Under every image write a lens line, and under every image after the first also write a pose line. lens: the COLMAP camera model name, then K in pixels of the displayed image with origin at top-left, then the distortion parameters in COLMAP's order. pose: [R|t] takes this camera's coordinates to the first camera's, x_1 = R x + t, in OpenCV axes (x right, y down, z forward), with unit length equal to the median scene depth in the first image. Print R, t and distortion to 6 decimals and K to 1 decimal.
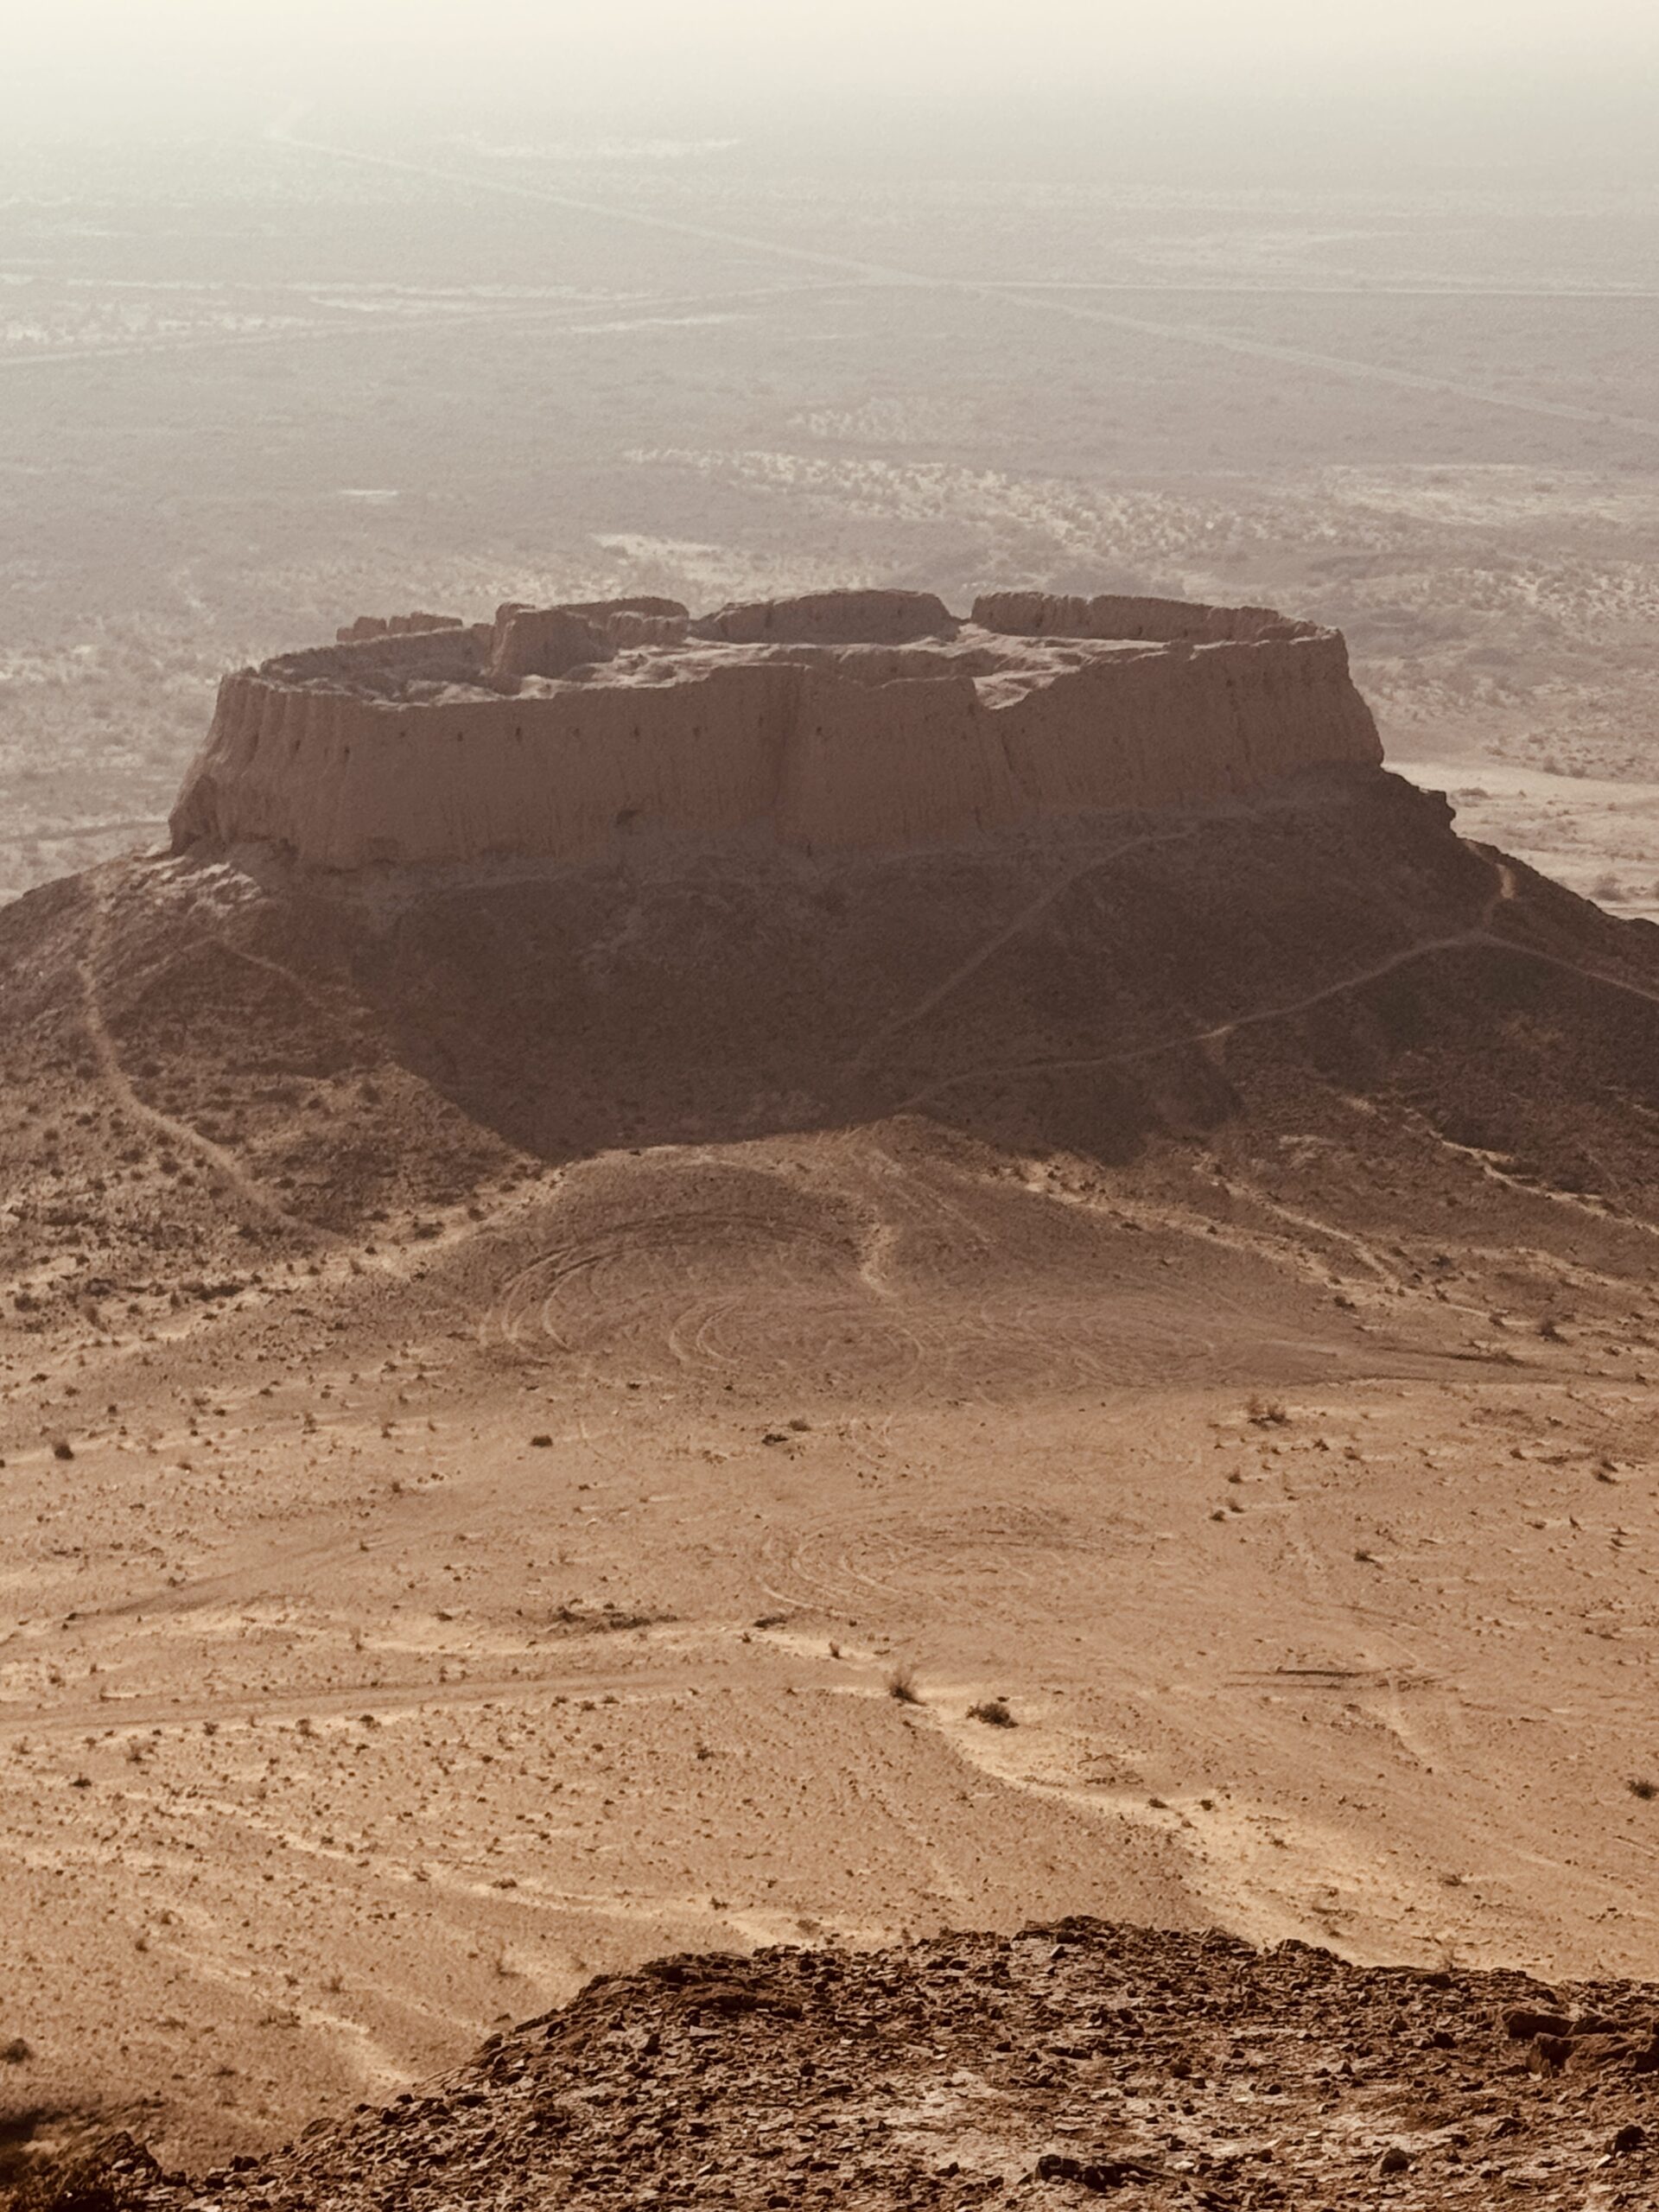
lens RADIAL K [[5139.2, 0, 828.8], [0, 5139.2, 1105.4], [0, 0, 1]] dist [0.116127, 0.000000]
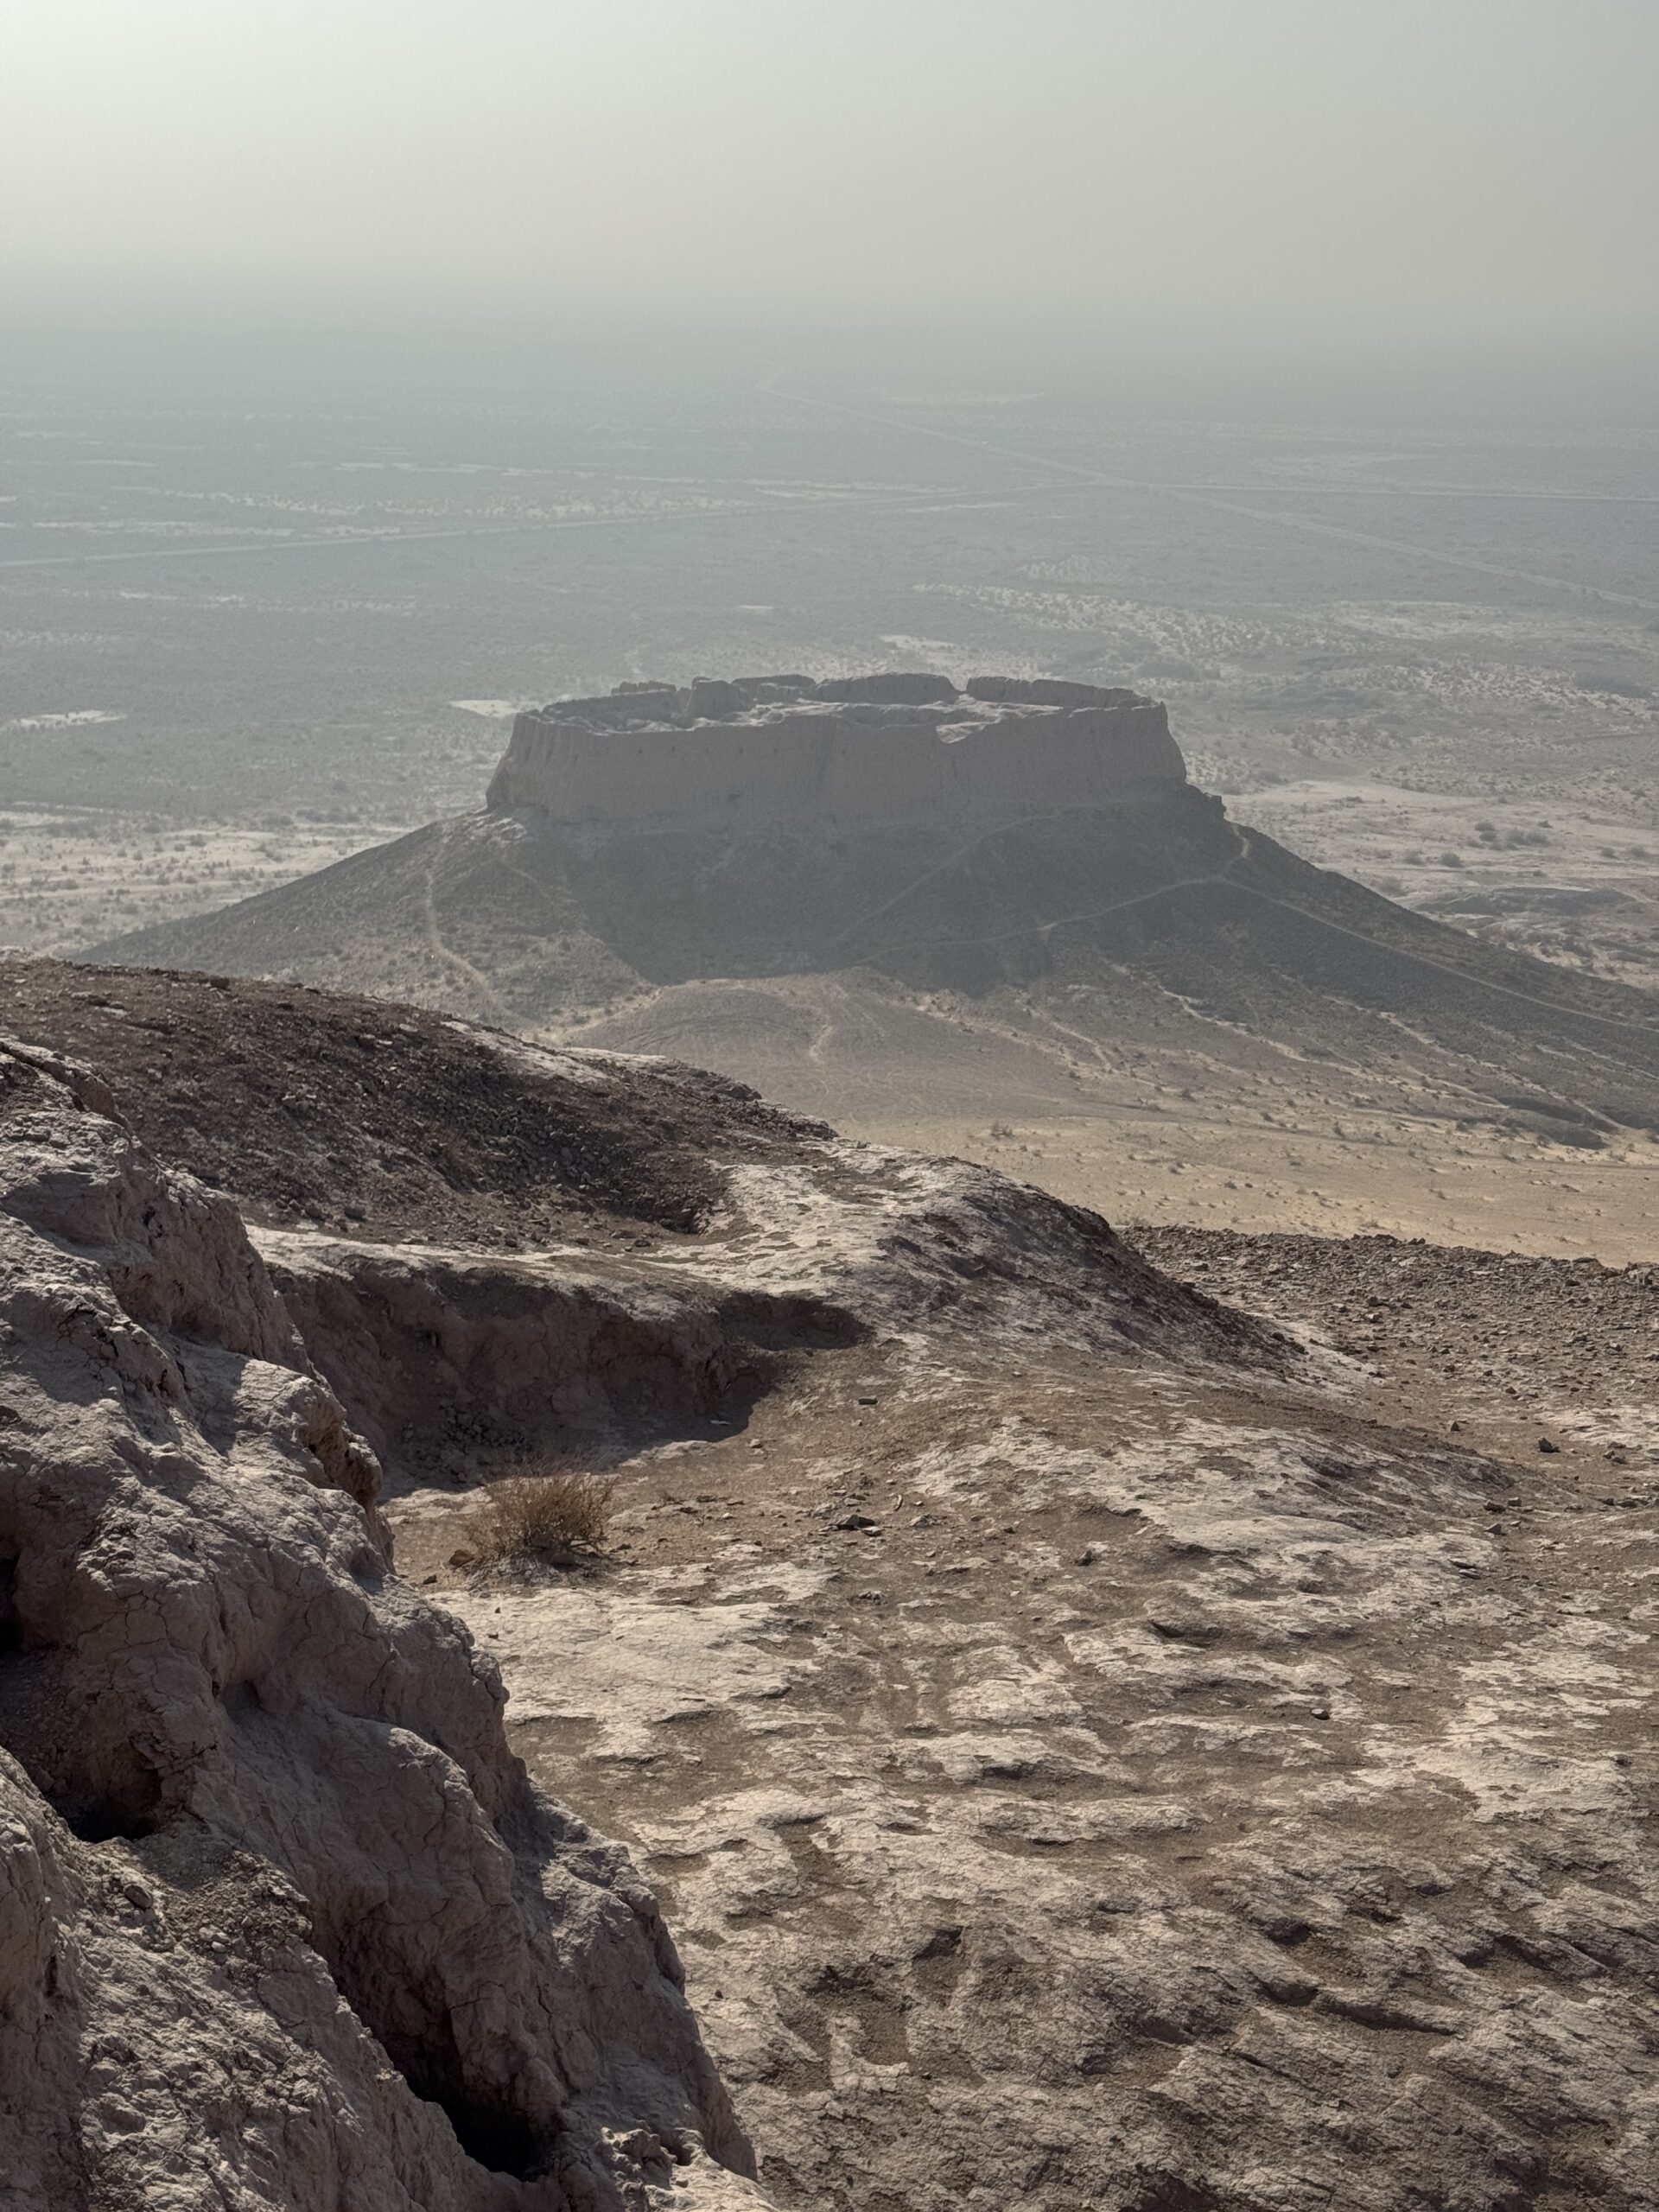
lens RADIAL K [[3108.6, 0, 830.7], [0, 3108.6, 1106.0], [0, 0, 1]] dist [0.120296, 0.000000]
pose [[0.995393, 0.034811, -0.089340, 0.098100], [-0.031166, 0.998637, 0.041875, 0.004992], [0.090676, -0.038897, 0.995121, -0.087415]]
